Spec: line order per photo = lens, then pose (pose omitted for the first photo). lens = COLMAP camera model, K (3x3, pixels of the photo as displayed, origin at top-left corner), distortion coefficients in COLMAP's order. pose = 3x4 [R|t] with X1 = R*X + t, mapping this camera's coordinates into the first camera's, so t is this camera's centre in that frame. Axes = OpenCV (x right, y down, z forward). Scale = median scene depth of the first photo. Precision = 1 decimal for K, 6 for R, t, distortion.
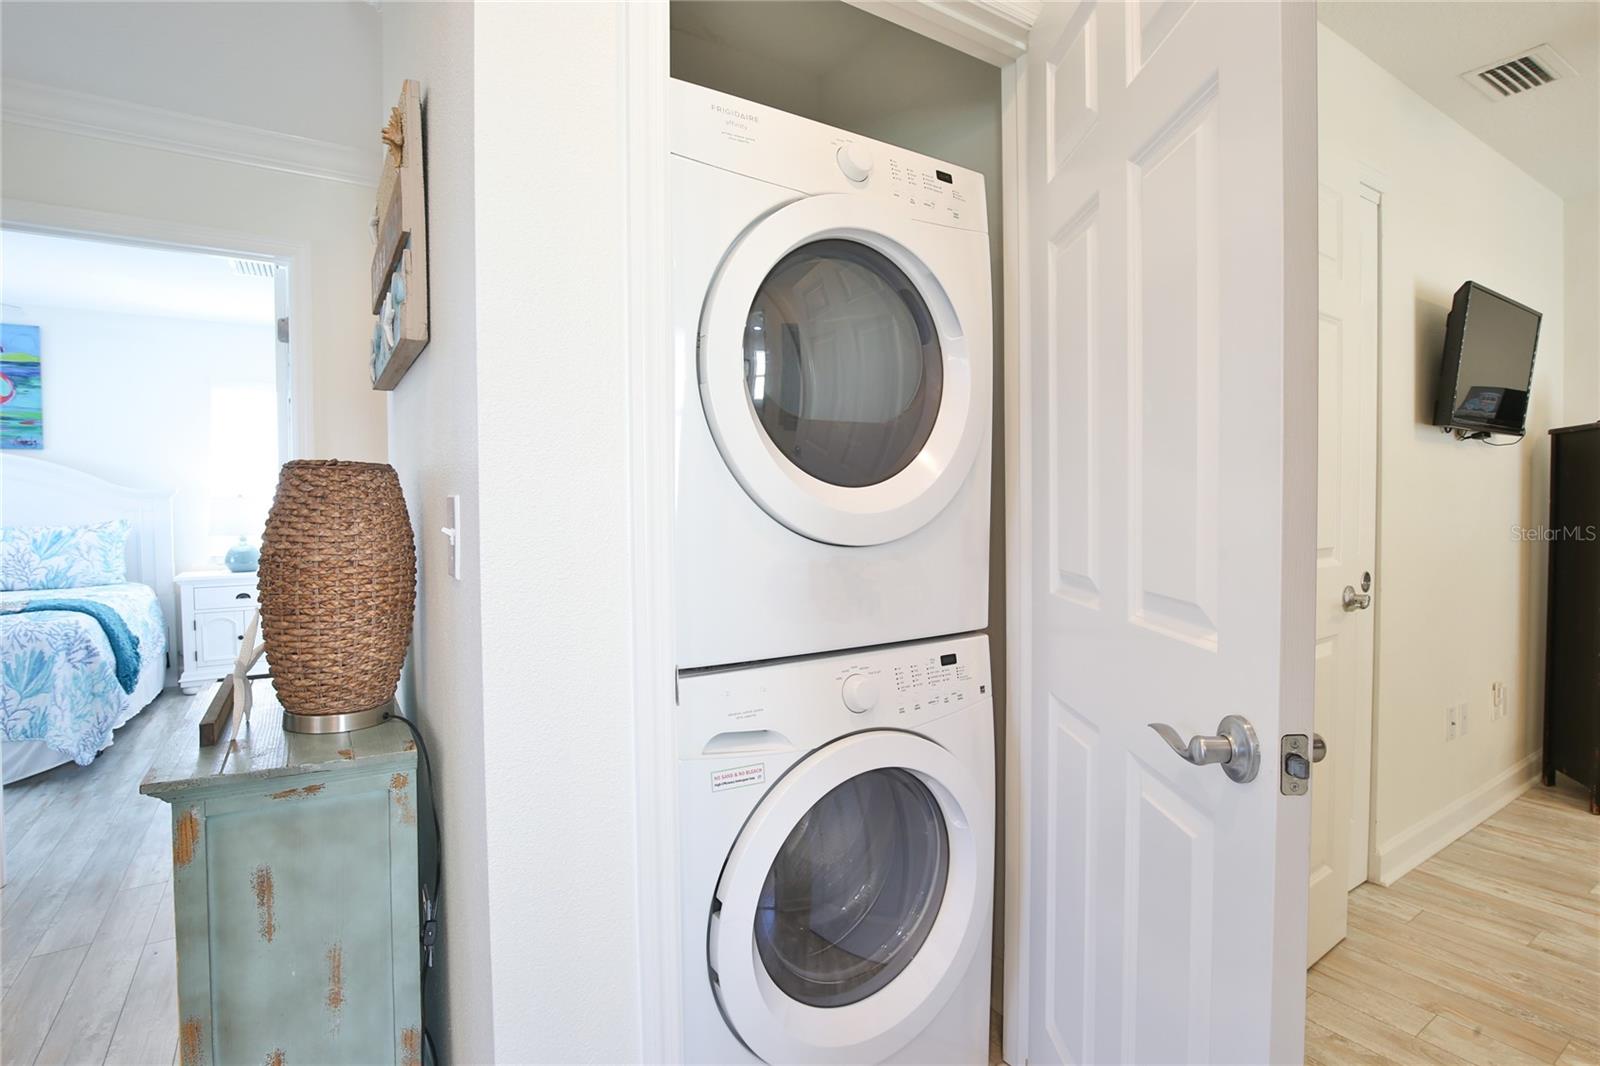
lens RADIAL K [[770.1, 0, 793.2], [0, 770.1, 532.6], [0, 0, 1]] dist [-0.026685, 0.001219]
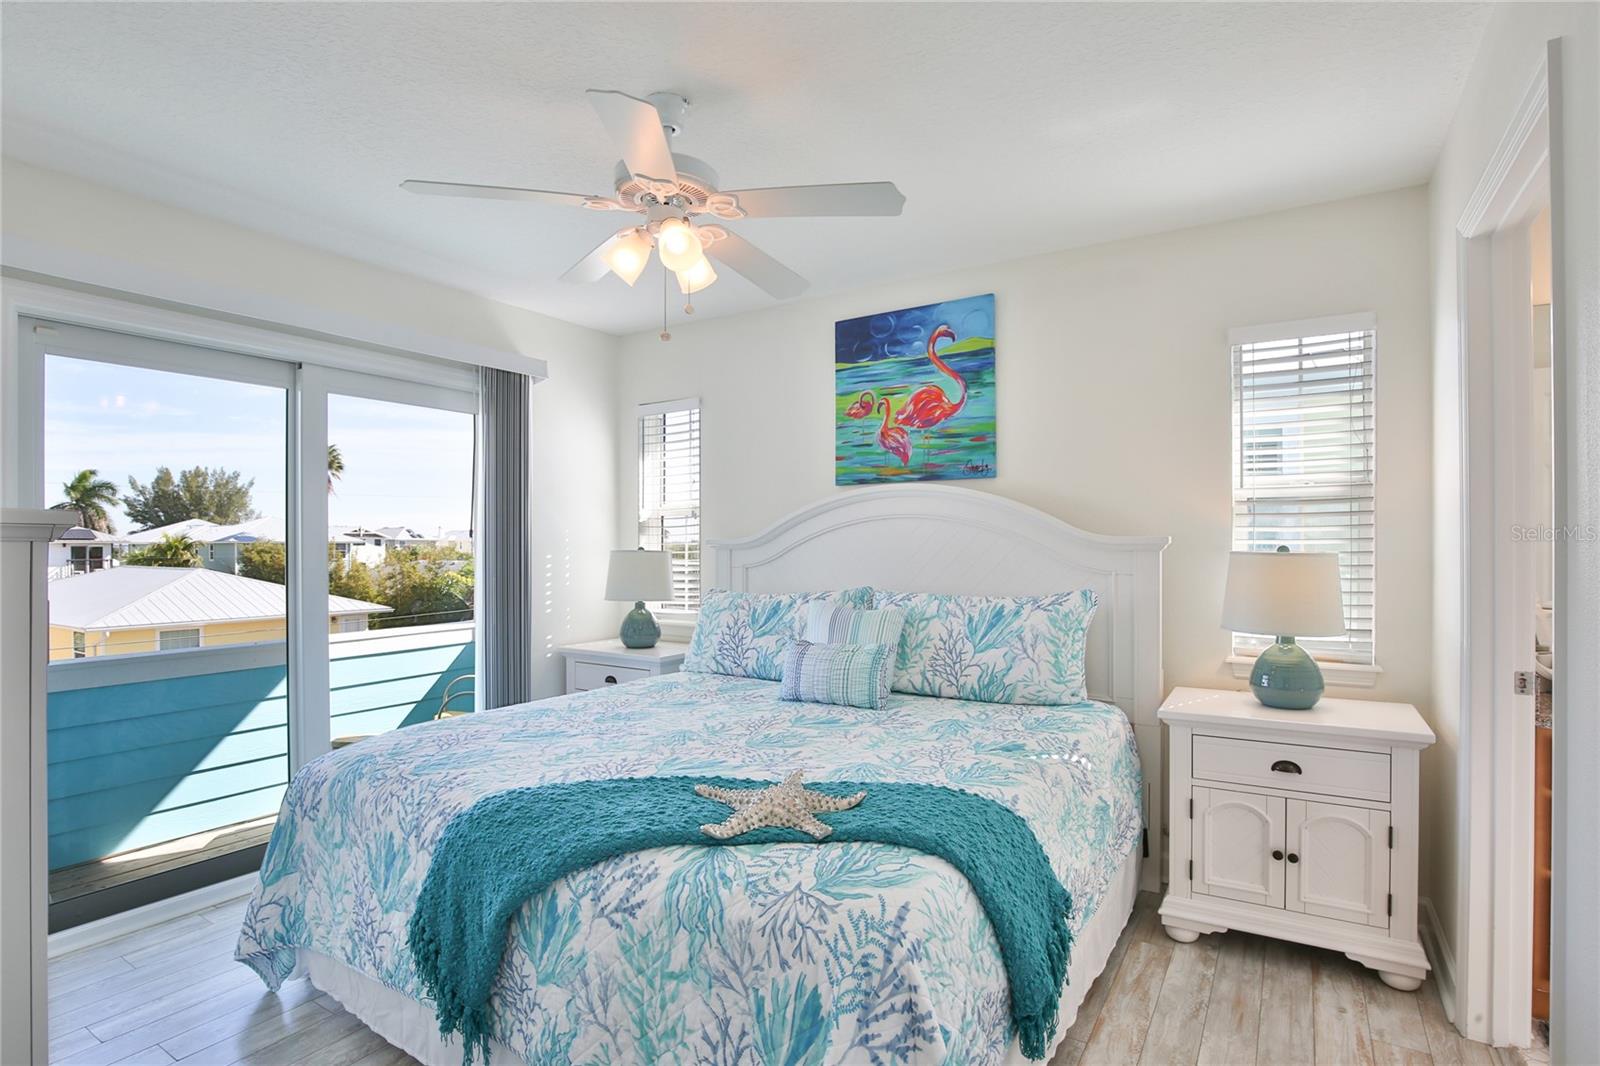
lens RADIAL K [[797.2, 0, 817.3], [0, 797.2, 542.3], [0, 0, 1]] dist [-0.028647, 0.006951]
pose [[0.438780, 0.004646, -0.898582, -0.456973], [-0.032072, 0.999430, -0.010494, -0.042865], [0.898022, 0.033424, 0.438680, 0.577597]]
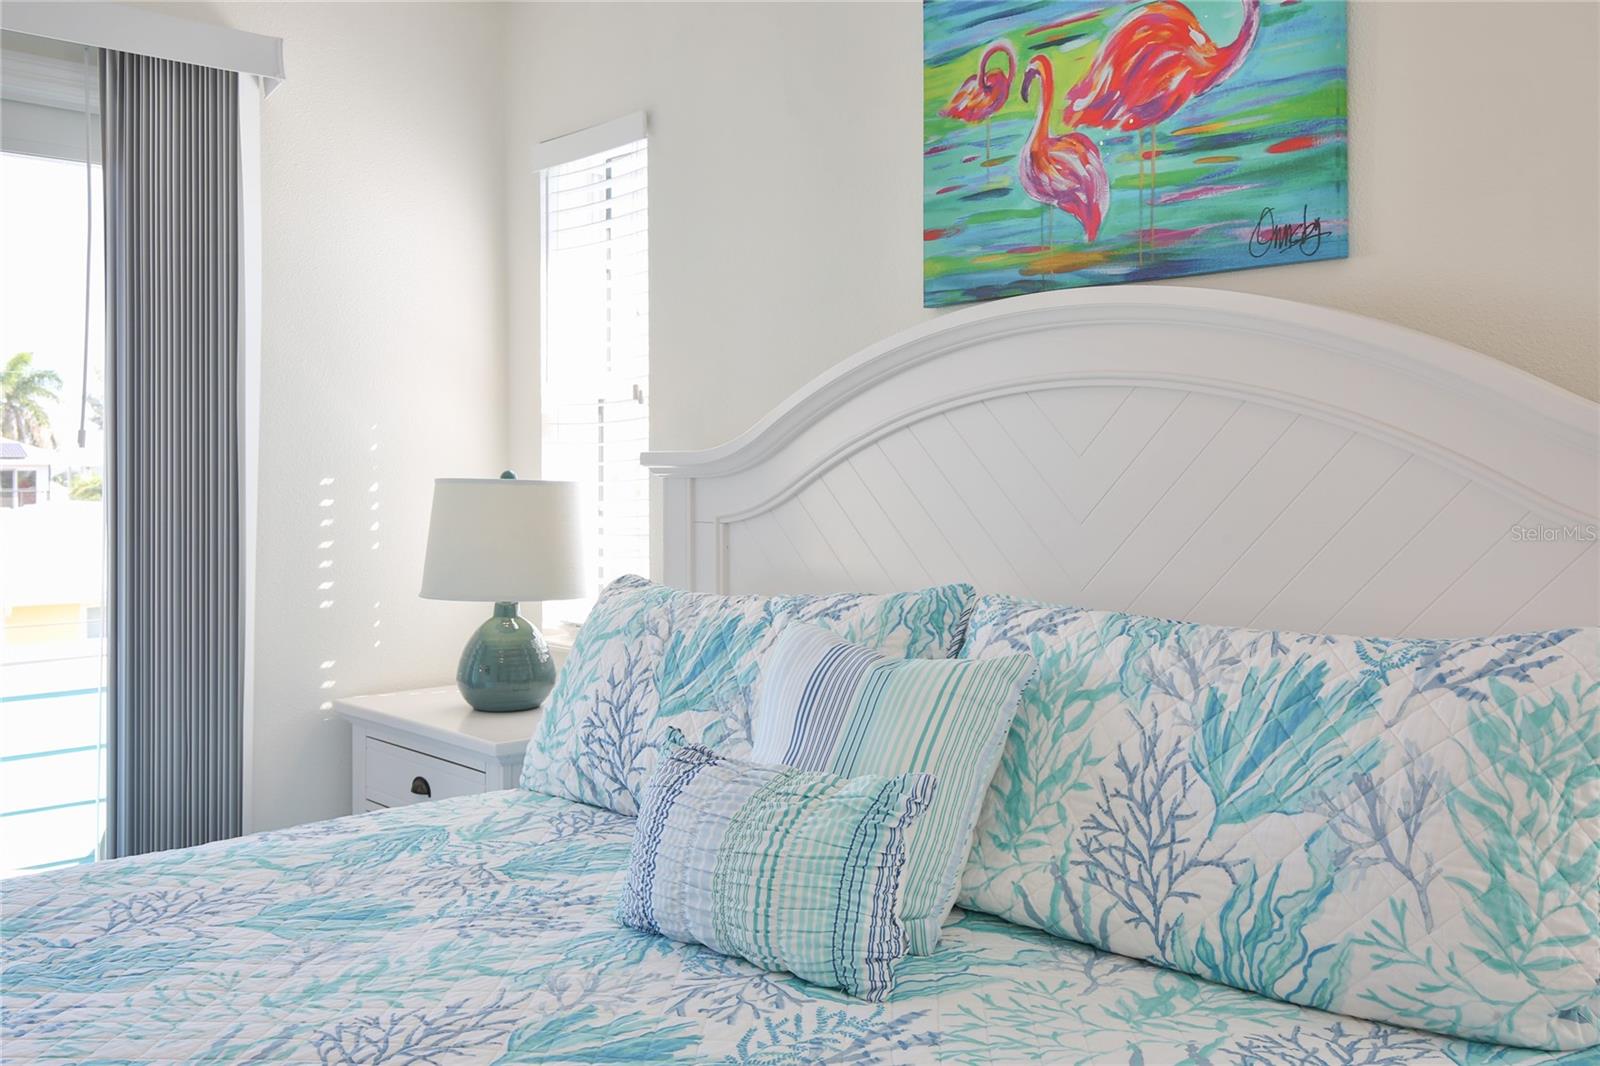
lens RADIAL K [[1437.7, 0, 823.1], [0, 1437.7, 463.0], [0, 0, 1]] dist [0.022597, 0.009162]
pose [[0.188737, 0.004590, -0.982017, -0.650790], [-0.033415, 0.999440, -0.001751, -0.048349], [0.981459, 0.033144, 0.188785, 0.813830]]
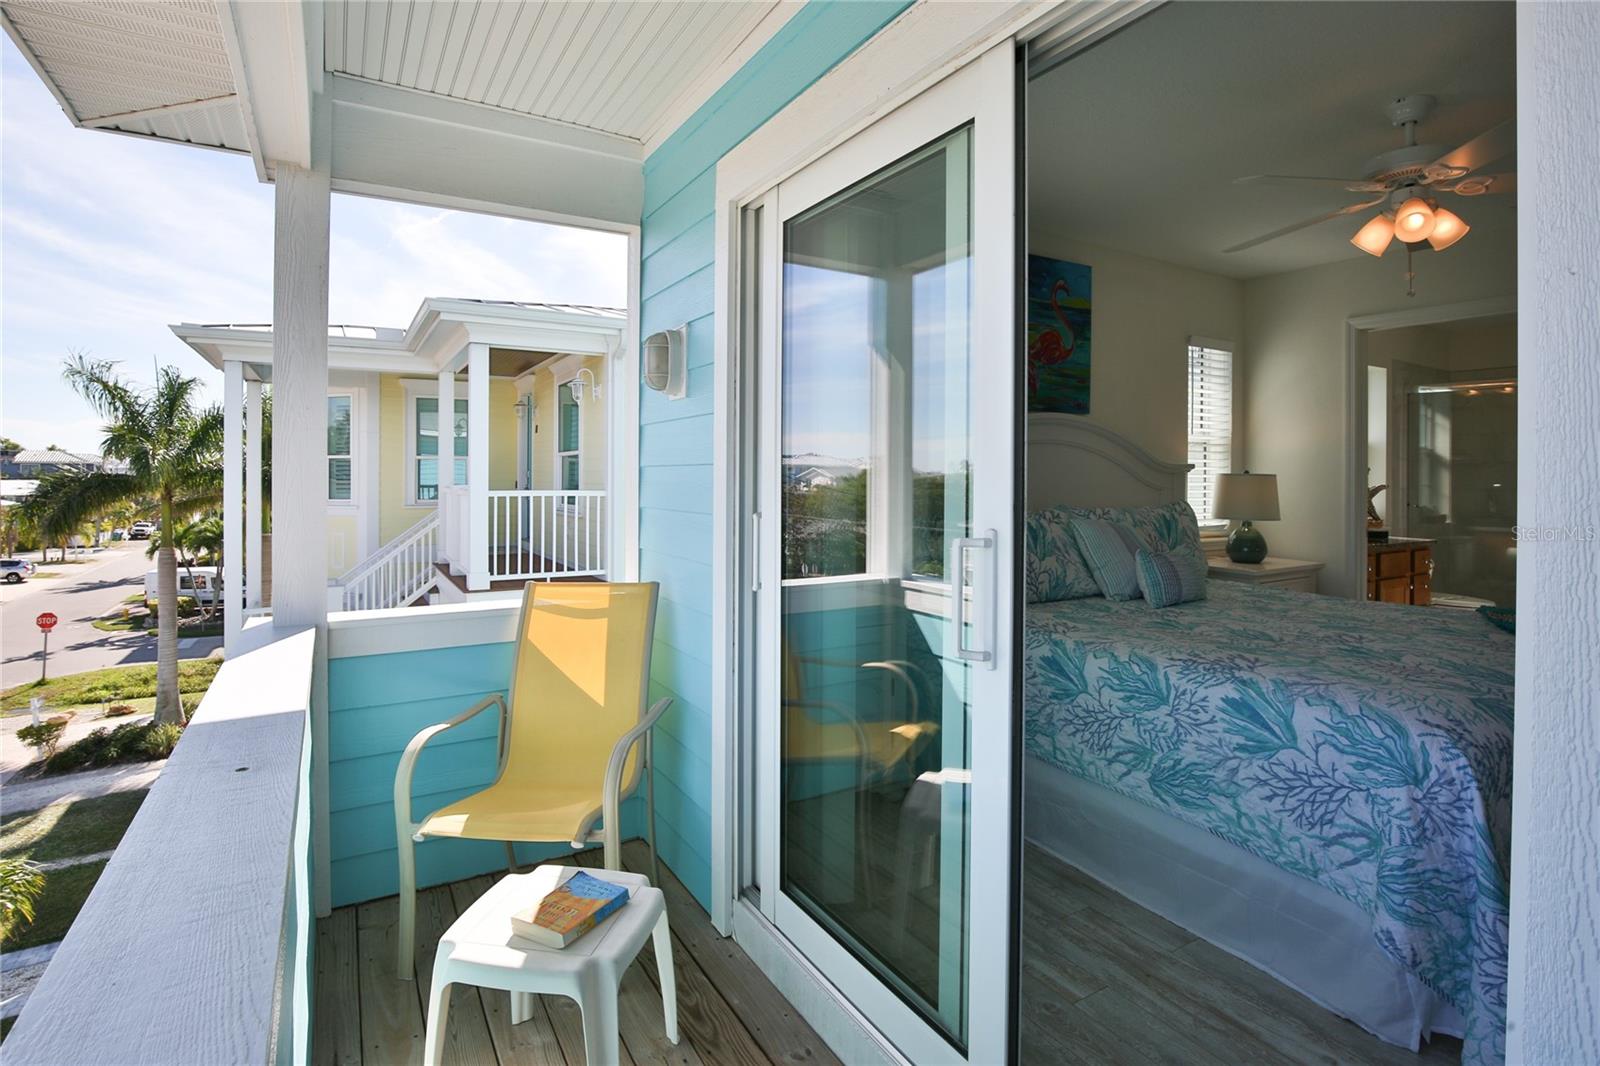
lens RADIAL K [[797.2, 0, 823.5], [0, 797.2, 470.4], [0, 0, 1]] dist [-0.028647, 0.006951]
pose [[0.999937, 0.011070, 0.001825, -1.354401], [-0.010982, 0.999027, -0.042703, -0.008524], [-0.002296, 0.042681, 0.999086, 0.133872]]
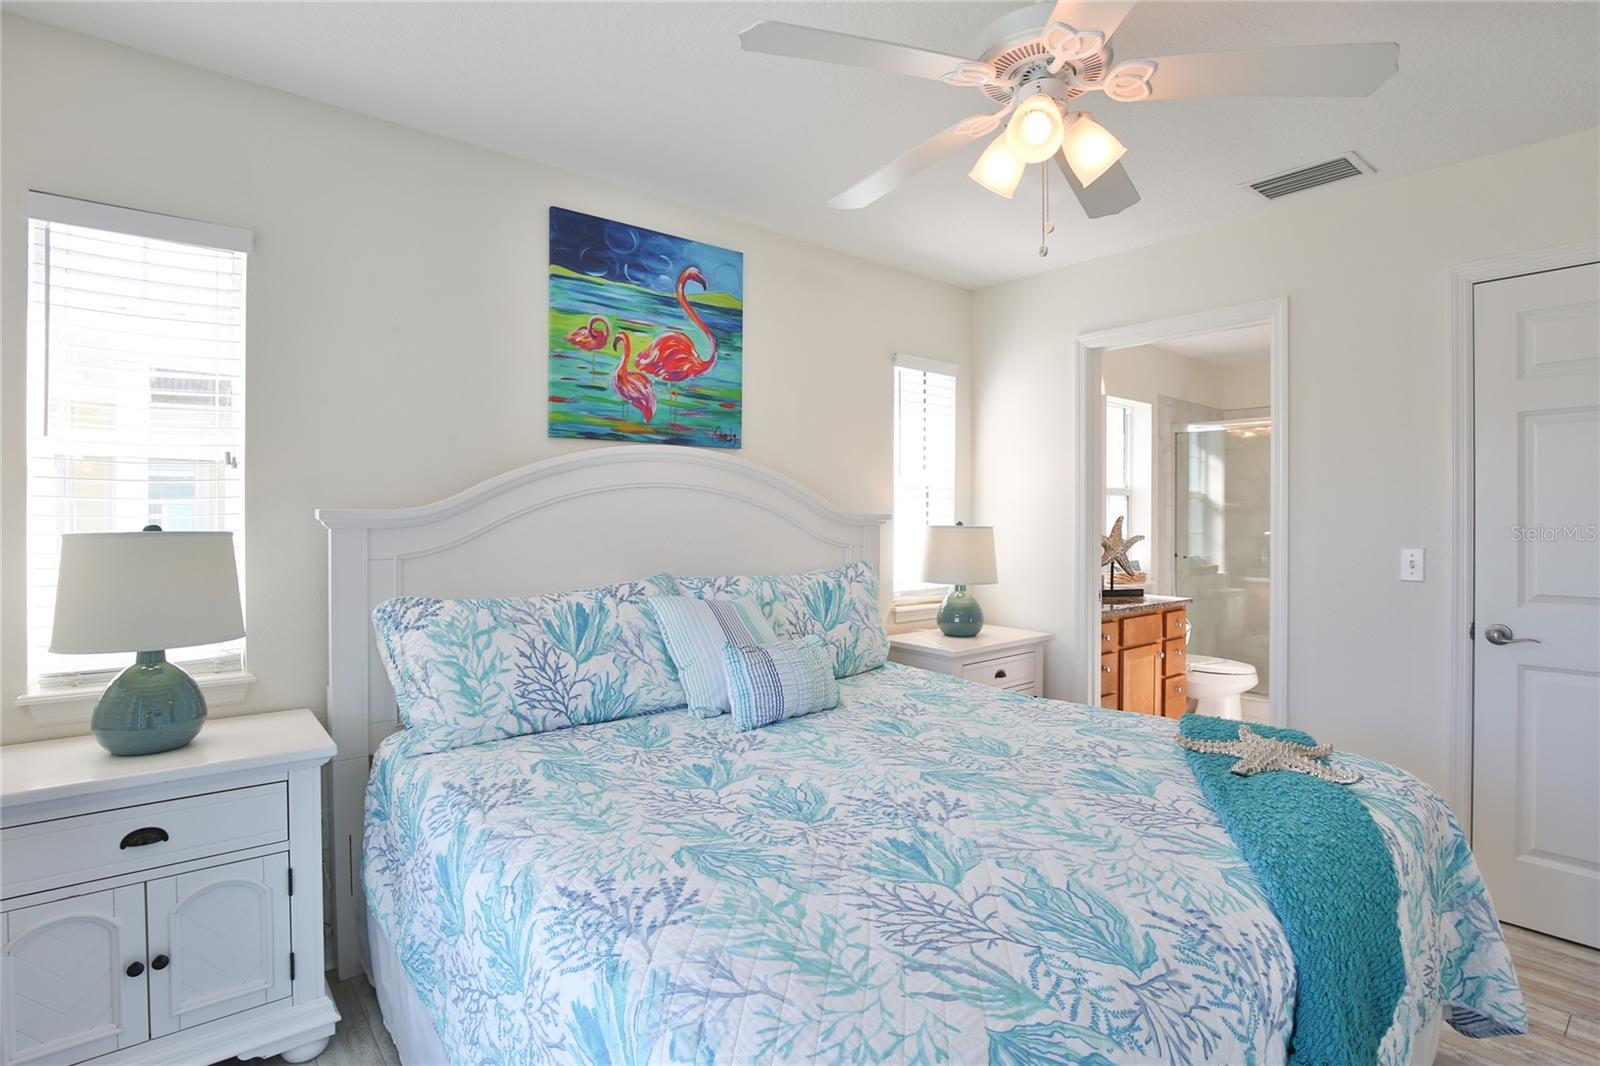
lens RADIAL K [[797.2, 0, 786.8], [0, 797.2, 521.2], [0, 0, 1]] dist [-0.028647, 0.006951]
pose [[0.990707, 0.003418, 0.135967, -1.100998], [0.001784, 0.999271, -0.038125, -0.026448], [-0.135998, 0.038013, 0.989980, 0.356869]]
